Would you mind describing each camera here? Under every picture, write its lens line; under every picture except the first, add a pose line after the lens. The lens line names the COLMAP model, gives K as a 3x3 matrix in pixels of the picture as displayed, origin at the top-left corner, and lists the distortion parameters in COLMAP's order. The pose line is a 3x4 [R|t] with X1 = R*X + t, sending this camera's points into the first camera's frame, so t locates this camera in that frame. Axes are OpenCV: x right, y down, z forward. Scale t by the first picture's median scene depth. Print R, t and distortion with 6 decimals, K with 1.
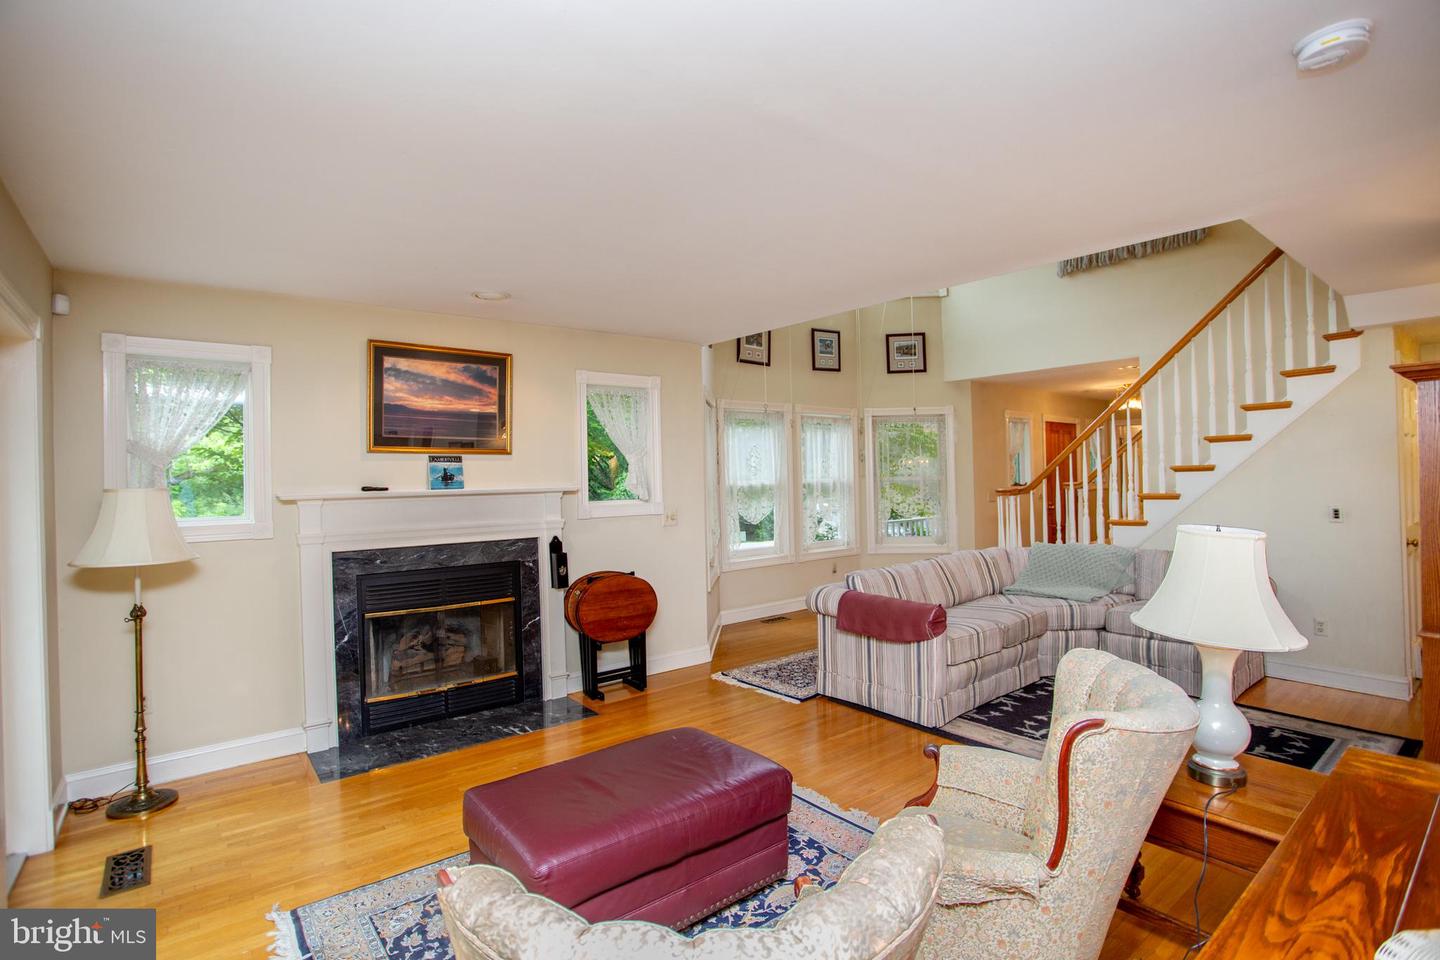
lens RADIAL K [[705.7, 0, 712.6], [0, 705.7, 473.8], [0, 0, 1]] dist [-0.076533, 0.033807]
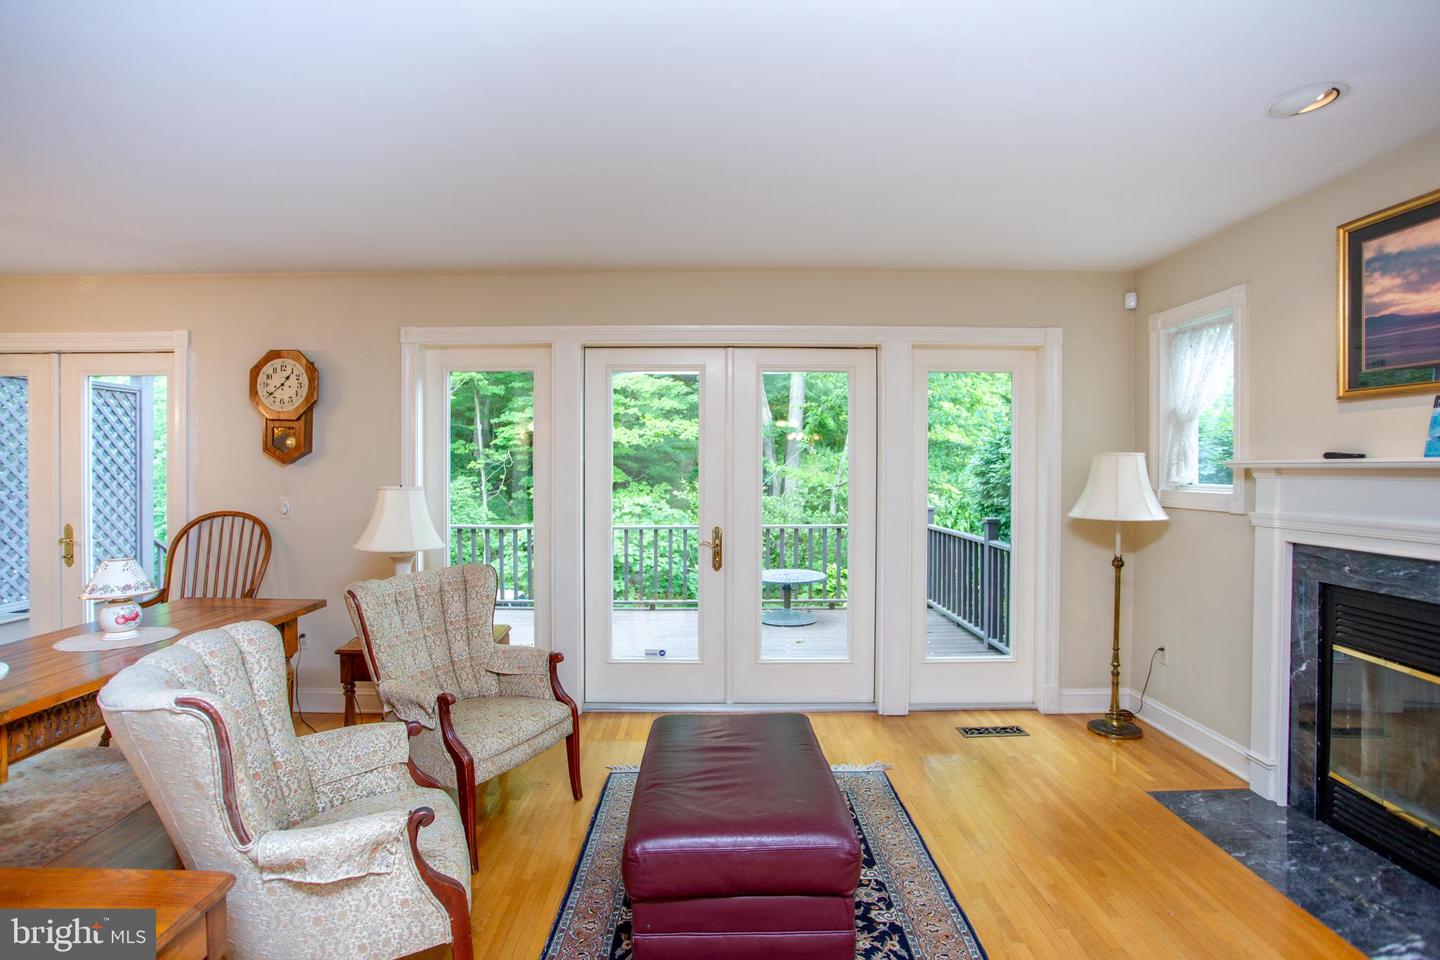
lens RADIAL K [[705.7, 0, 712.6], [0, 705.7, 473.8], [0, 0, 1]] dist [-0.076533, 0.033807]
pose [[-0.624140, 0.025670, -0.780891, 0.340902], [0.013969, 0.999667, 0.021697, 0.015119], [0.781188, 0.002633, -0.624291, 0.850790]]
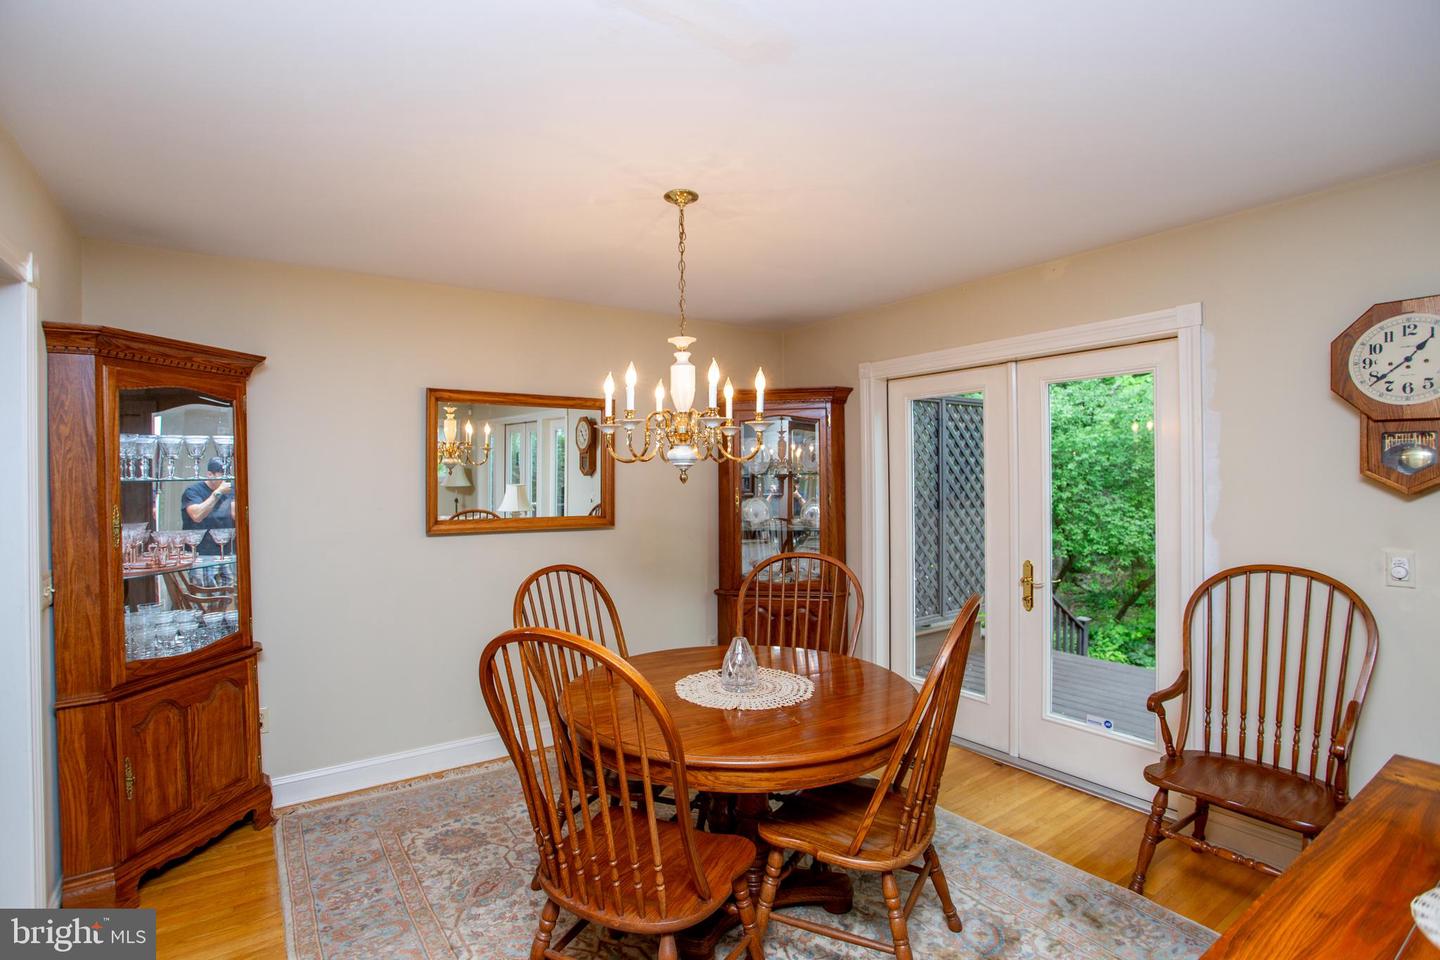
lens RADIAL K [[702.8, 0, 719.9], [0, 702.8, 472.5], [0, 0, 1]] dist [-0.081868, 0.036486]
pose [[-0.998058, 0.032111, 0.053369, 0.481229], [0.031556, 0.999439, -0.011209, -0.013597], [-0.053699, -0.009503, -0.998512, 0.395975]]
